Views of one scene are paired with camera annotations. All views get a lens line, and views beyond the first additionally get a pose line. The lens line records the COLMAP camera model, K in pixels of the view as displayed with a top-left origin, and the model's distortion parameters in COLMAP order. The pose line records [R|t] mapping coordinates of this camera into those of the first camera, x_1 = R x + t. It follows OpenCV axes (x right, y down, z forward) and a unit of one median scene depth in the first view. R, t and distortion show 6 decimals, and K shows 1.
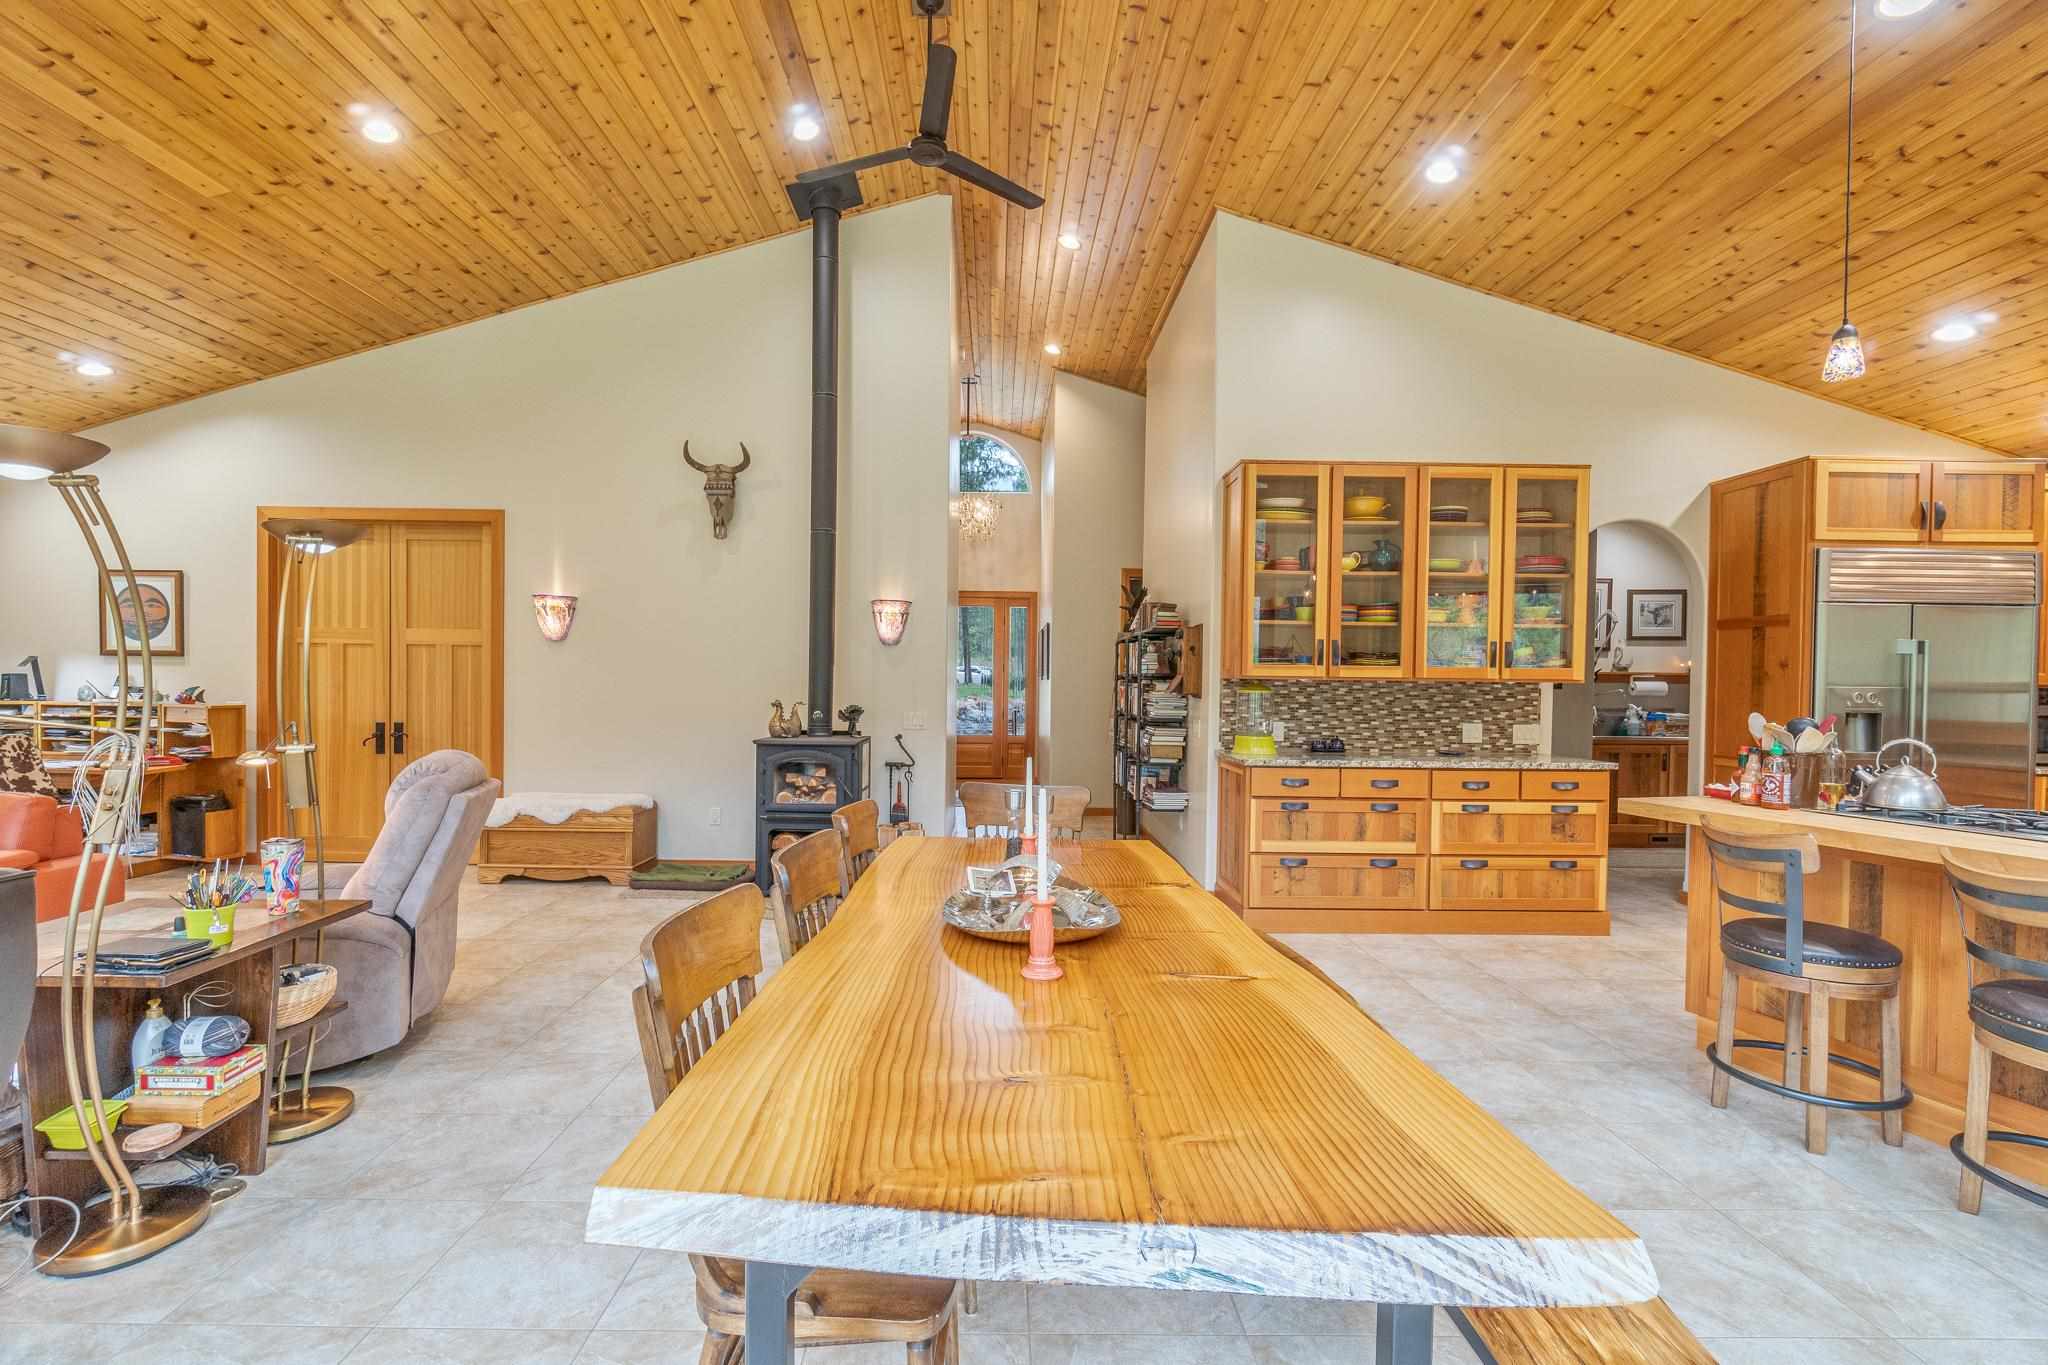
lens RADIAL K [[884.8, 0, 1014.8], [0, 884.8, 690.5], [0, 0, 1]] dist [-0.005083, -0.000109]
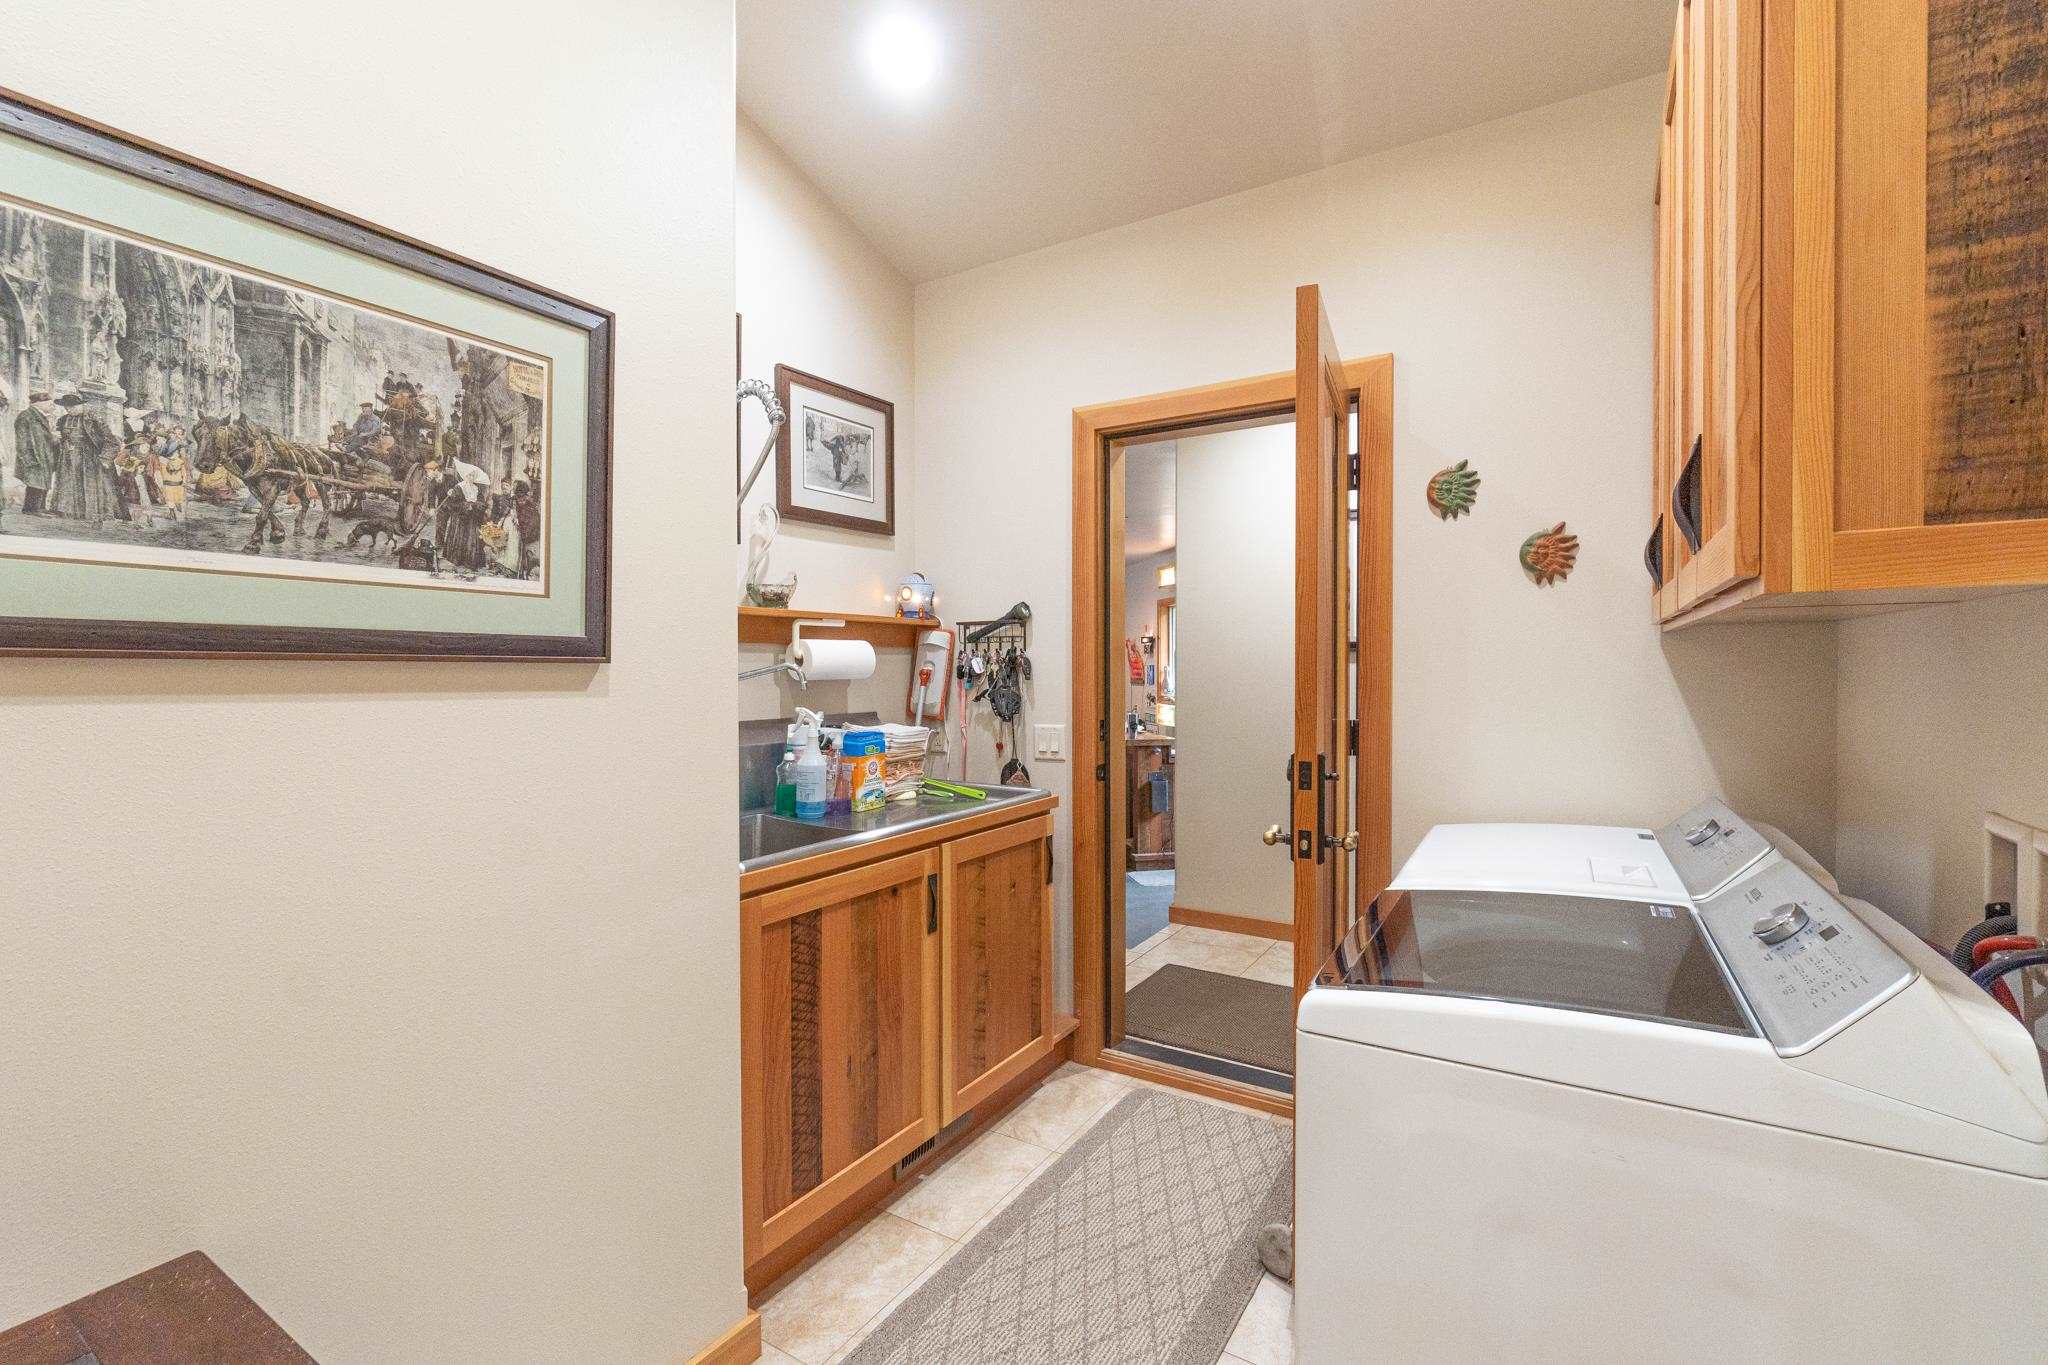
lens RADIAL K [[884.8, 0, 1021.5], [0, 884.8, 676.0], [0, 0, 1]] dist [-0.005083, -0.000109]
pose [[0.522128, -0.020817, 0.852613, 0.460371], [0.024978, 0.999646, 0.009110, 0.002735], [-0.852501, 0.016540, 0.522463, 0.755430]]
